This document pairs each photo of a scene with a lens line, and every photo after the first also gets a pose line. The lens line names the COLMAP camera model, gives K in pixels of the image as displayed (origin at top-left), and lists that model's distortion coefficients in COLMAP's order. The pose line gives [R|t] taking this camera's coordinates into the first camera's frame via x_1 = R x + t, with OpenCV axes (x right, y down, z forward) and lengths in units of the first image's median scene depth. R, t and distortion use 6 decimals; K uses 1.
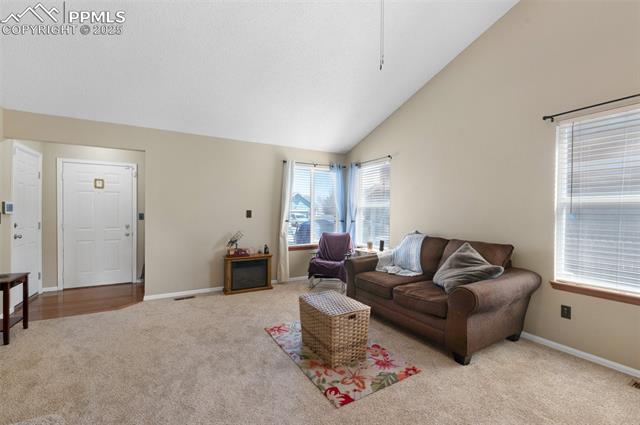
lens RADIAL K [[270.7, 0, 319.1], [0, 270.7, 212.8], [0, 0, 1]] dist [0.001798, -0.000357]
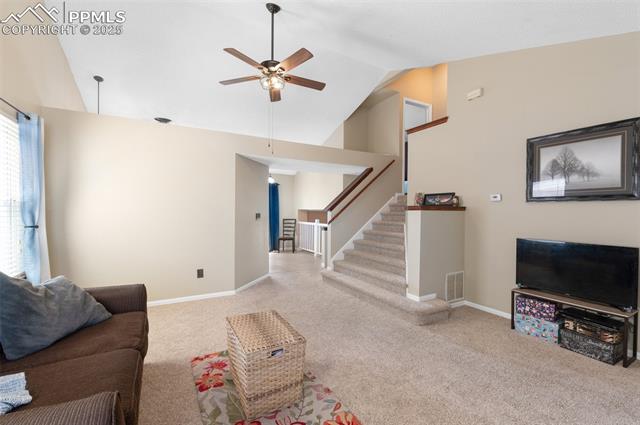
lens RADIAL K [[270.7, 0, 317.9], [0, 270.7, 211.6], [0, 0, 1]] dist [0.001798, -0.000357]
pose [[-0.999605, -0.008821, 0.026672, -0.130121], [-0.008502, 0.999892, 0.012019, -0.009833], [-0.026775, 0.011788, -0.999572, 1.825872]]
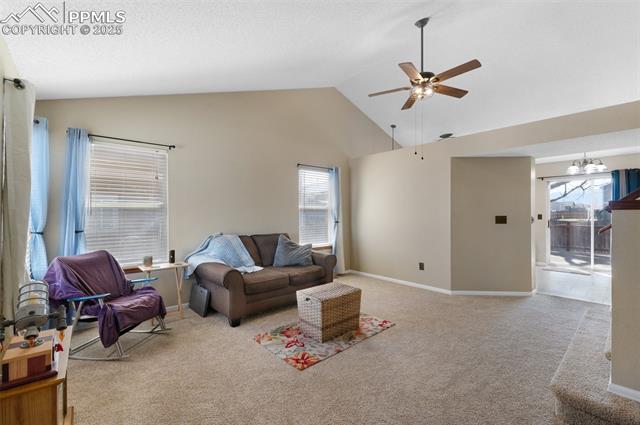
lens RADIAL K [[270.7, 0, 316.9], [0, 270.7, 213.3], [0, 0, 1]] dist [0.001798, -0.000357]
pose [[-0.184507, -0.002824, 0.982827, -1.127824], [0.010240, 0.999936, 0.004796, -0.007924], [-0.982778, 0.010949, -0.184467, 1.310645]]
